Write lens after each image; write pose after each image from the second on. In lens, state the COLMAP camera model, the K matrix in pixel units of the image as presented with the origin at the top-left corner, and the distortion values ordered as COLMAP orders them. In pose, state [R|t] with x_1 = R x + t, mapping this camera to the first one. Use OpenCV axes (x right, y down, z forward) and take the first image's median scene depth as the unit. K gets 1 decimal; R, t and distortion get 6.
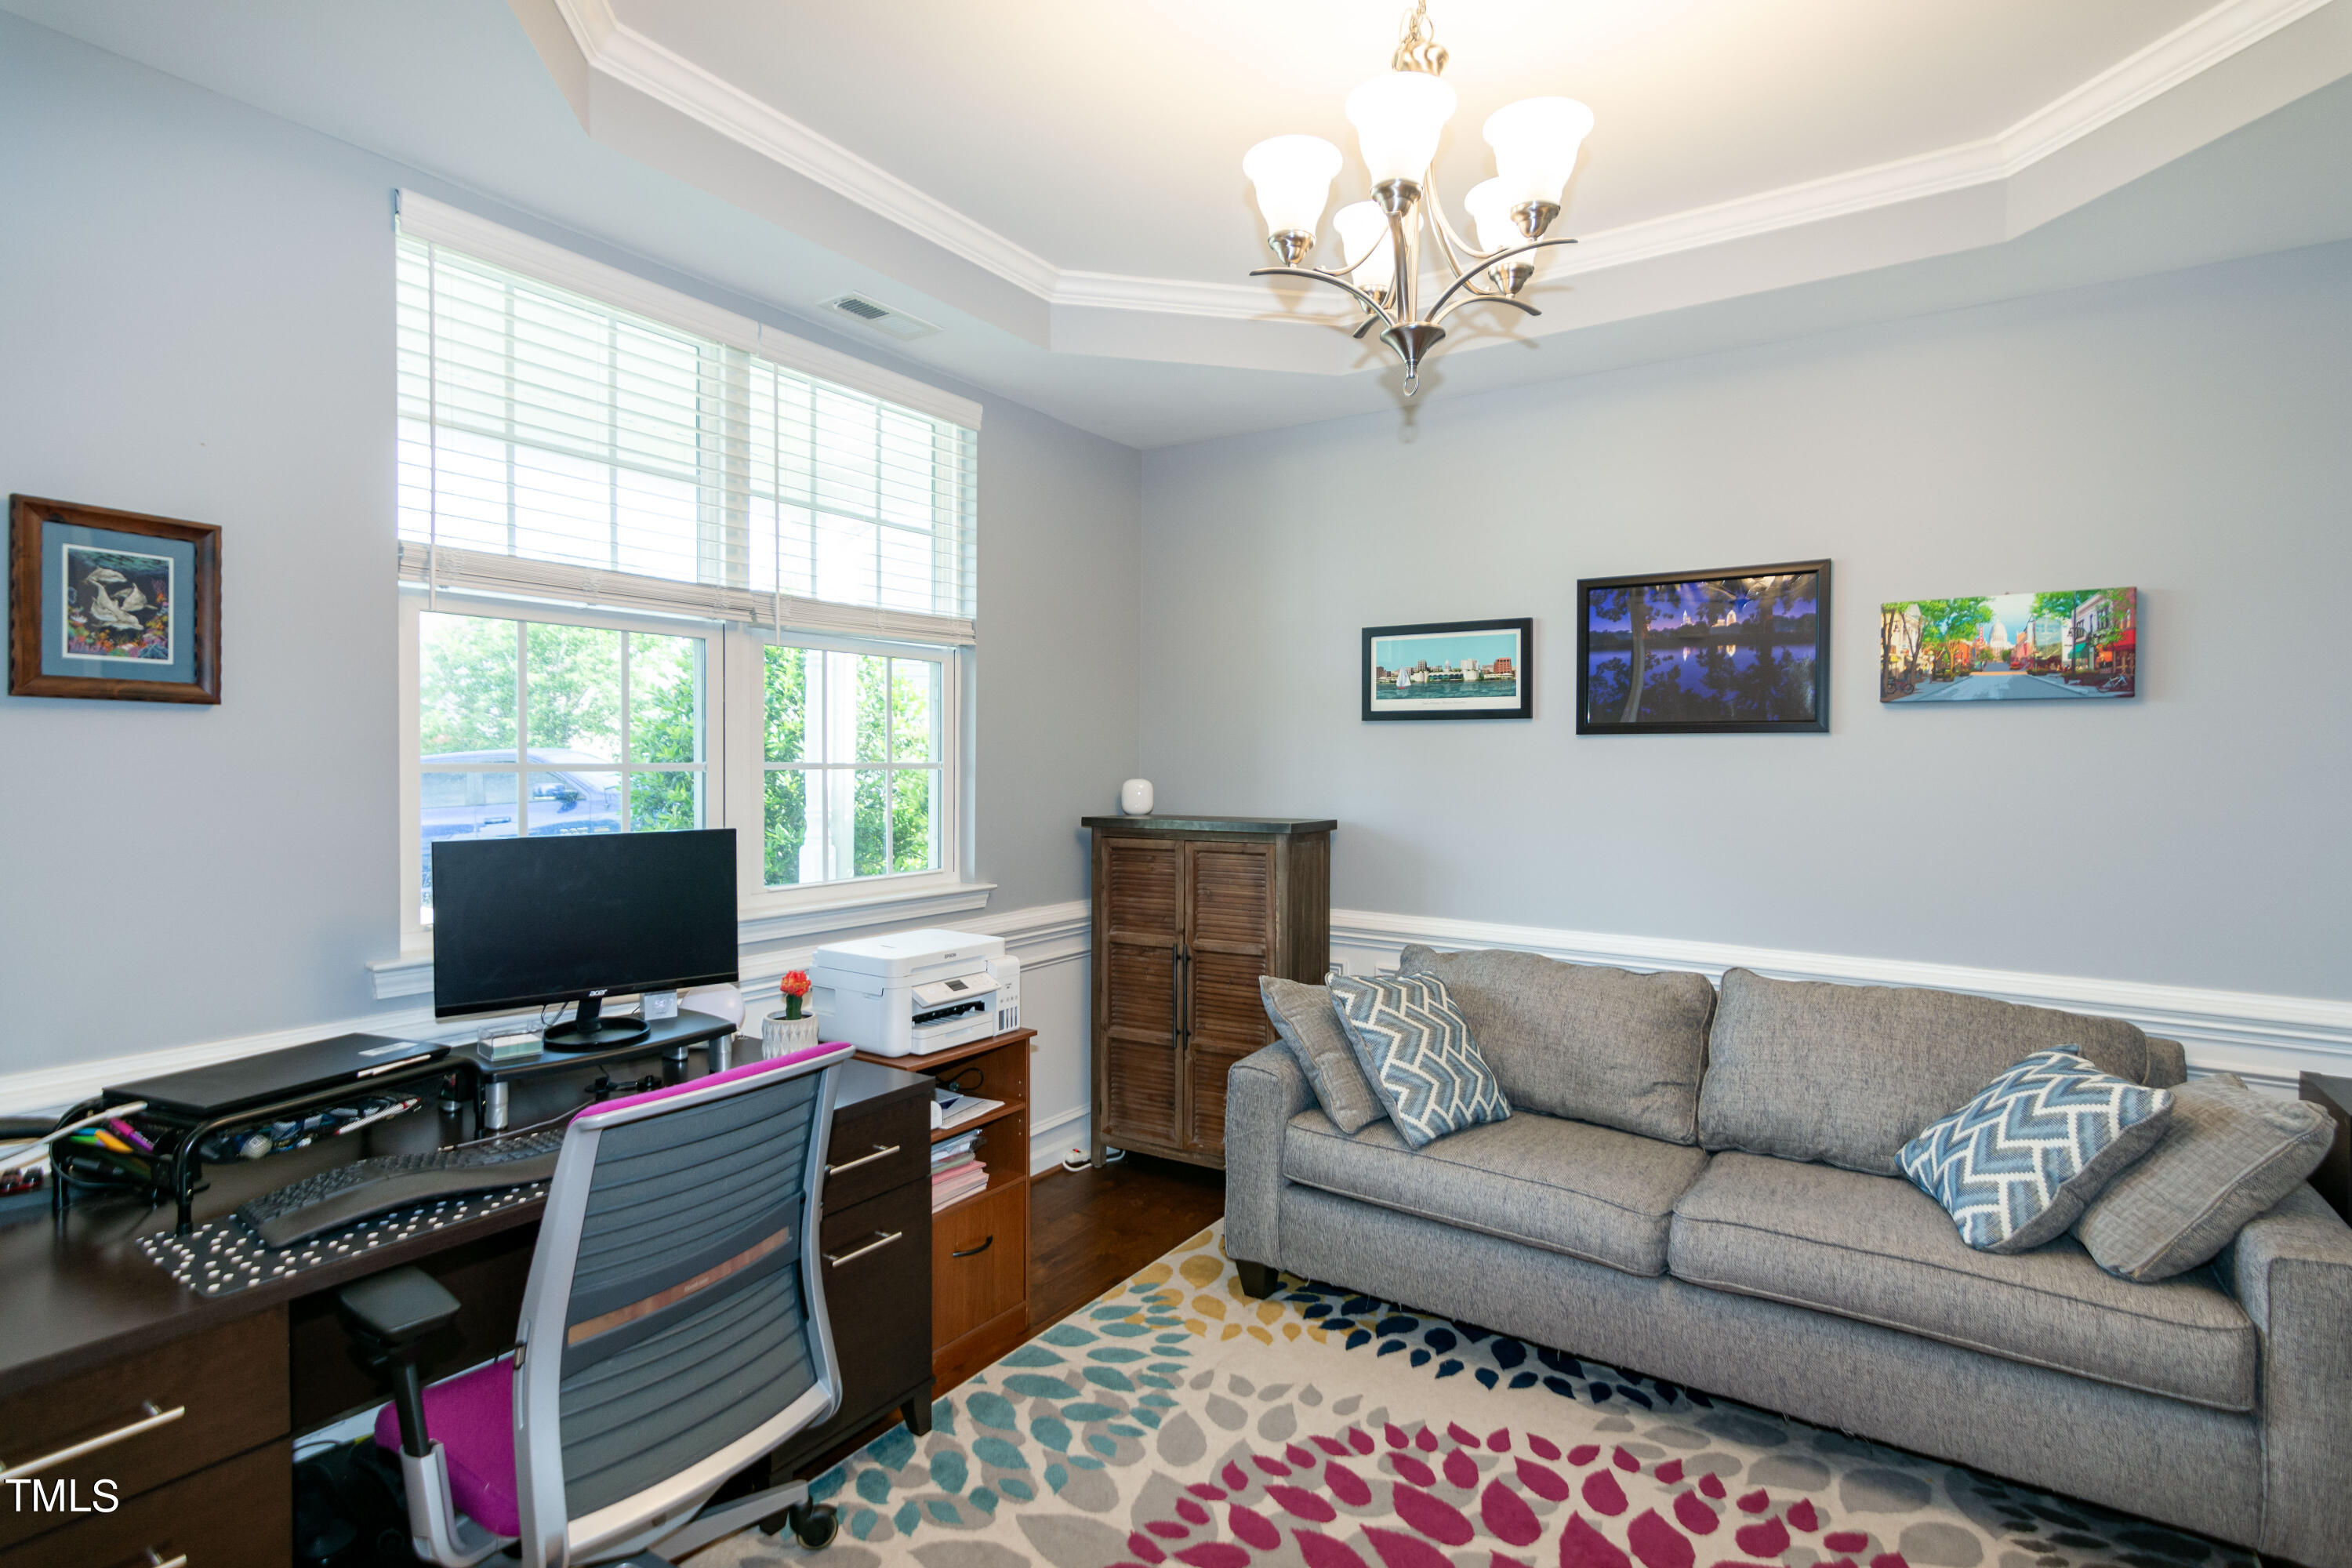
lens RADIAL K [[1127.6, 0, 1176.0], [0, 1127.6, 784.0], [0, 0, 1]] dist [0.002306, -0.000015]
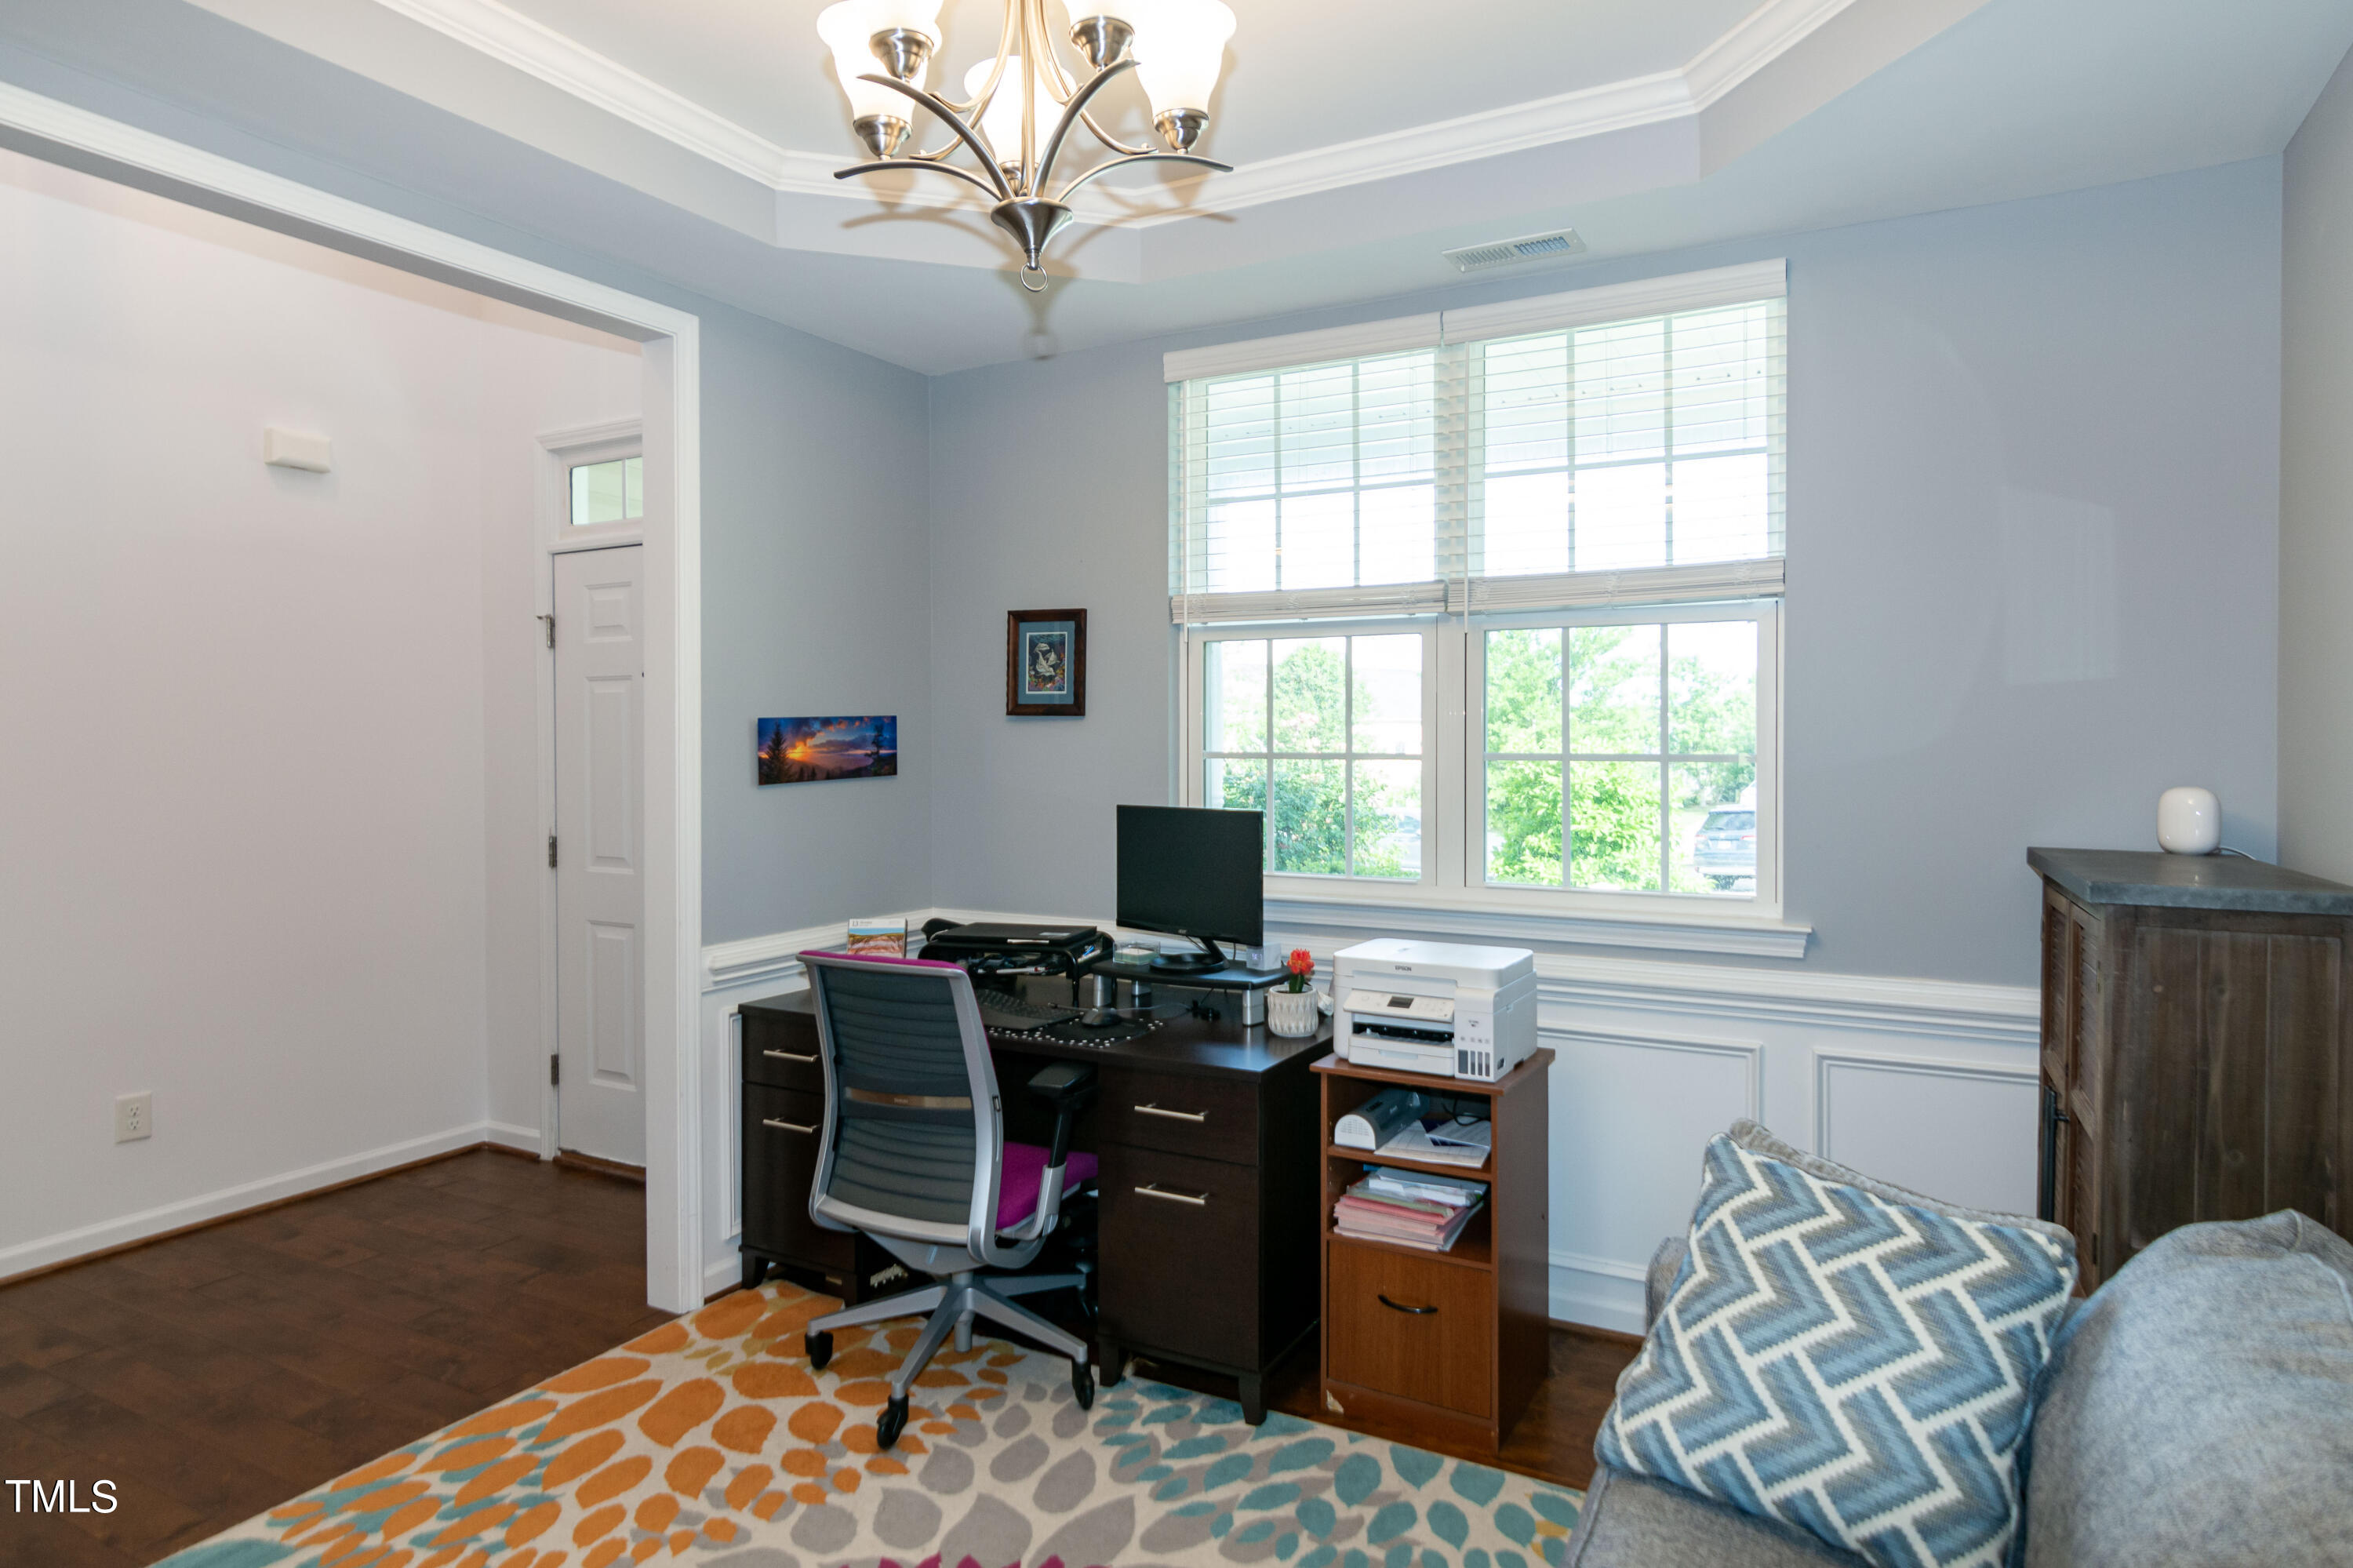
lens RADIAL K [[1222.1, 0, 1169.0], [0, 1222.1, 763.5], [0, 0, 1]] dist [-0.017960, -0.000093]
pose [[0.130967, 0.009077, -0.991345, 0.779651], [-0.024026, 0.999693, 0.005979, -0.011733], [0.991096, 0.023035, 0.131145, 0.731198]]
